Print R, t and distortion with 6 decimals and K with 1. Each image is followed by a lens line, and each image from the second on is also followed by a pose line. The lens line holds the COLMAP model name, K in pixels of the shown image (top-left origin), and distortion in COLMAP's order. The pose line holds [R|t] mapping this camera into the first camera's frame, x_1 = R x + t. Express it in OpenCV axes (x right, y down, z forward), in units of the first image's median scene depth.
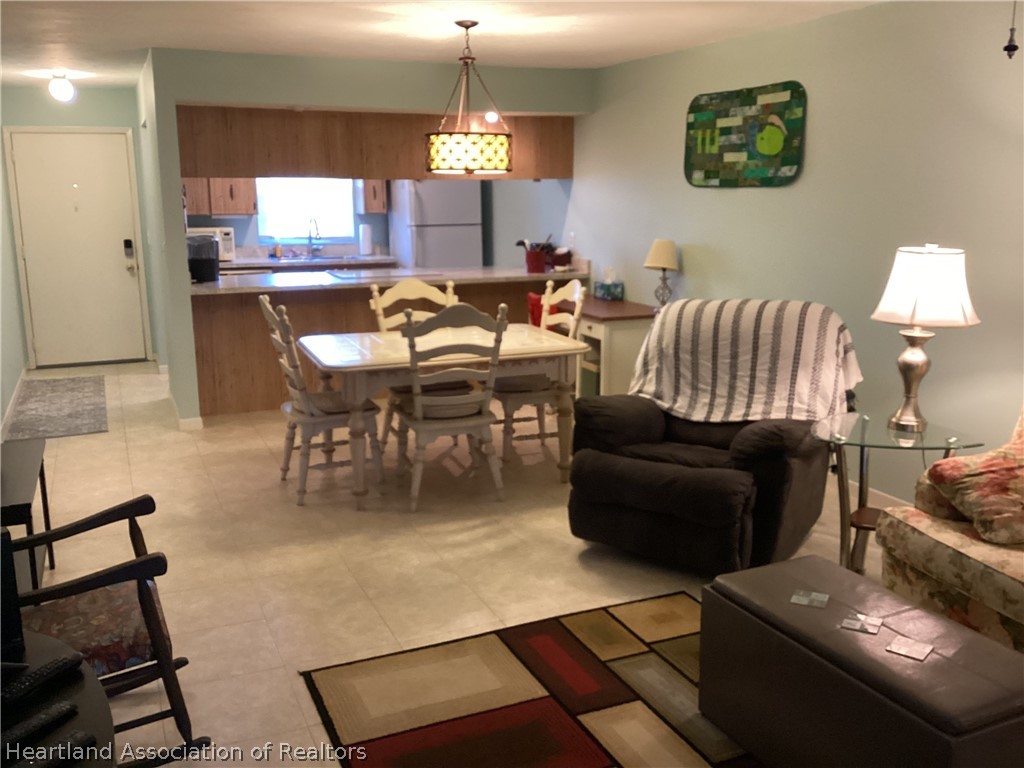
lens RADIAL K [[923.4, 0, 508.3], [0, 923.4, 382.1], [0, 0, 1]] dist [0.087521, -0.145739]
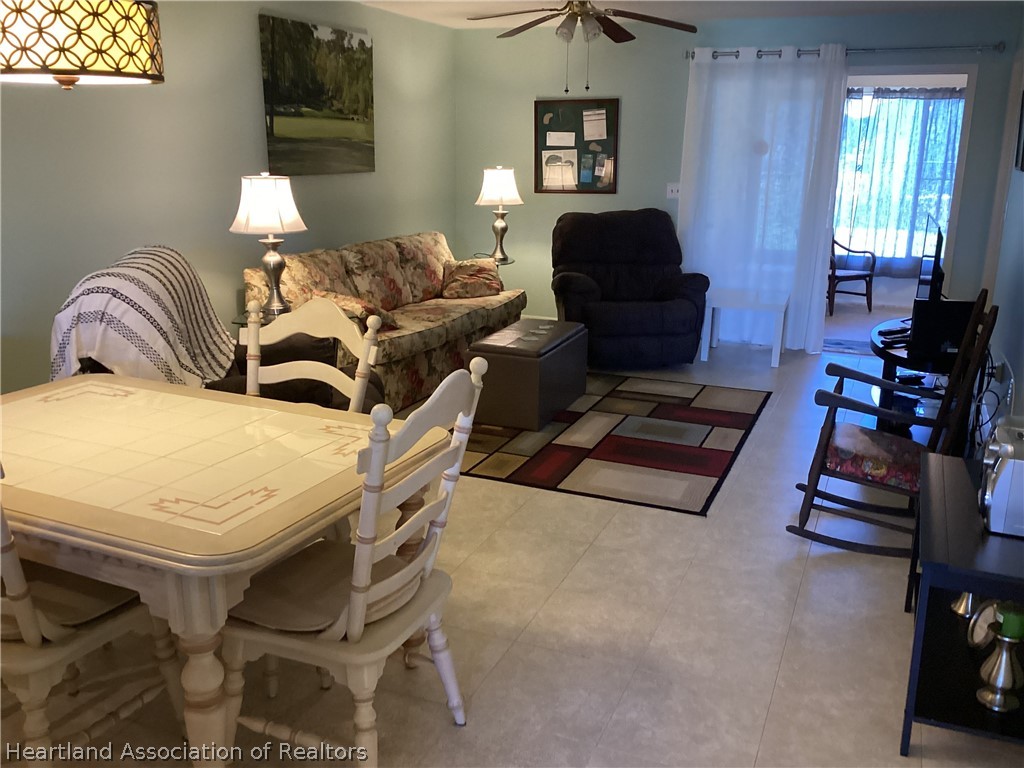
lens RADIAL K [[923.4, 0, 506.5], [0, 923.4, 384.9], [0, 0, 1]] dist [0.087521, -0.145739]
pose [[-0.685311, -0.197572, 0.700938, -0.798279], [0.135931, 0.910878, 0.389647, -0.349828], [-0.715452, 0.362308, -0.597378, 1.684980]]
